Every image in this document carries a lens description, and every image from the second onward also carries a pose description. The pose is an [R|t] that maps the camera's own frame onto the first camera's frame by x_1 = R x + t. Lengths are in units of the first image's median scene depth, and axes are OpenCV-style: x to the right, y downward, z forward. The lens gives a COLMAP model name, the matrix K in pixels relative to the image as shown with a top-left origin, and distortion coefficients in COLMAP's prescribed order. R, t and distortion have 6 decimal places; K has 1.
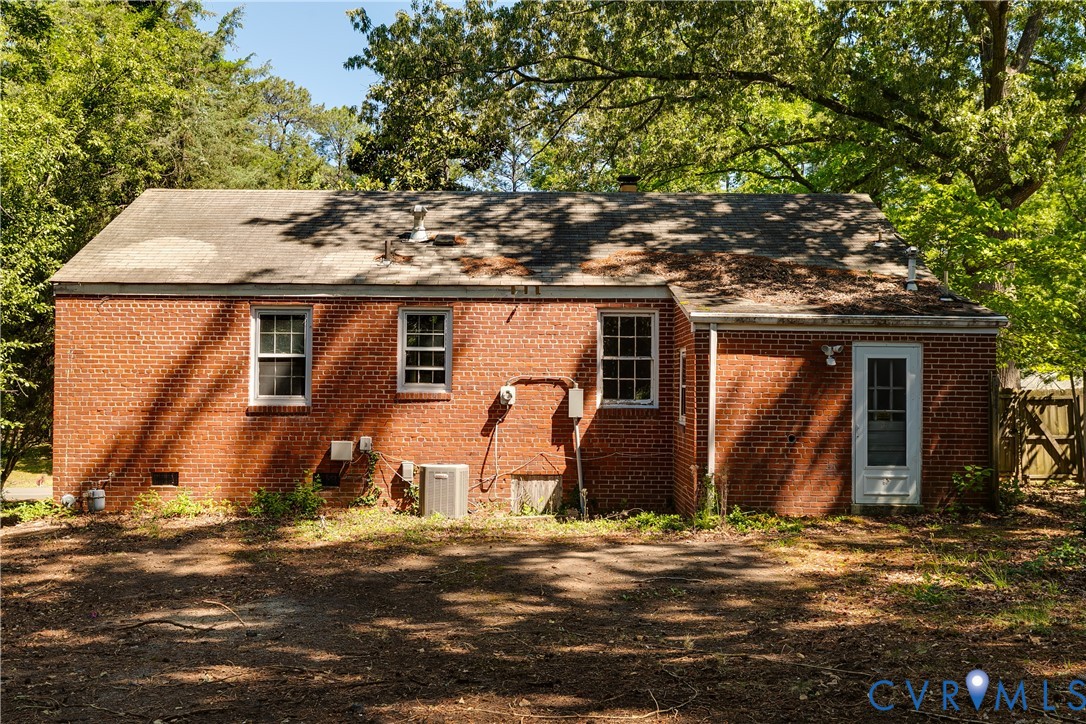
lens RADIAL K [[1067.6, 0, 543.0], [0, 1067.6, 362.0], [0, 0, 1]] dist [0.000546, -0.006102]
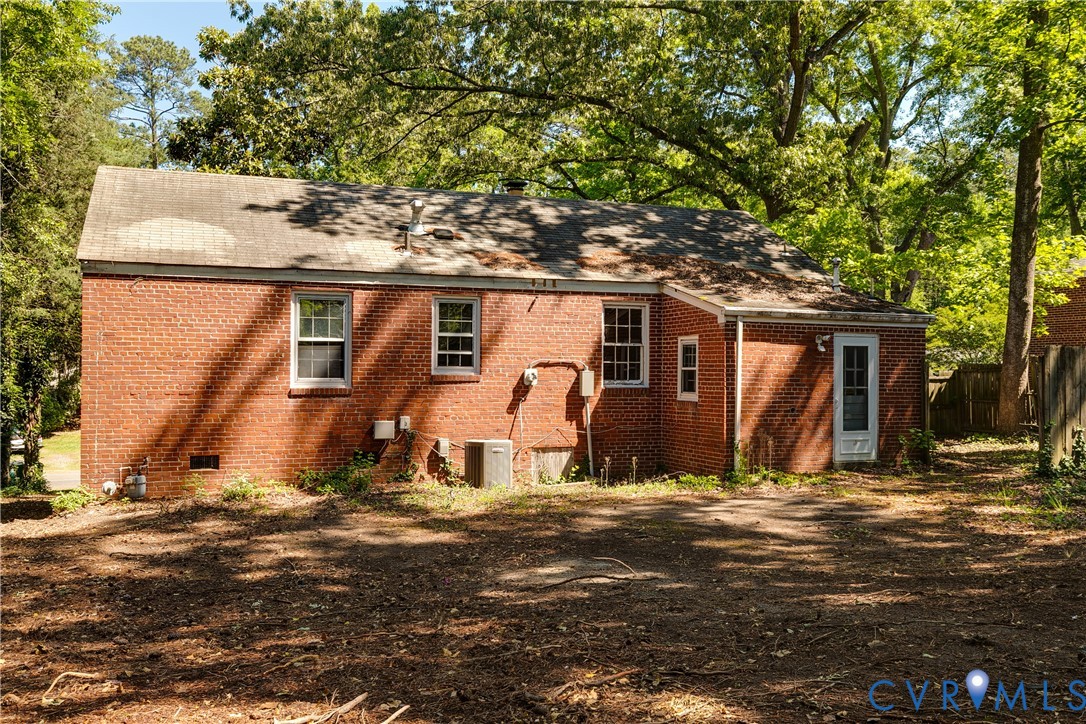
lens RADIAL K [[990.6, 0, 543.0], [0, 990.6, 362.0], [0, 0, 1]] dist [0.008572, 0.008910]
pose [[0.937043, 0.001213, 0.349211, -0.381158], [-0.005409, 0.999924, 0.011042, 0.004014], [-0.349171, -0.012236, 0.936979, 0.024989]]
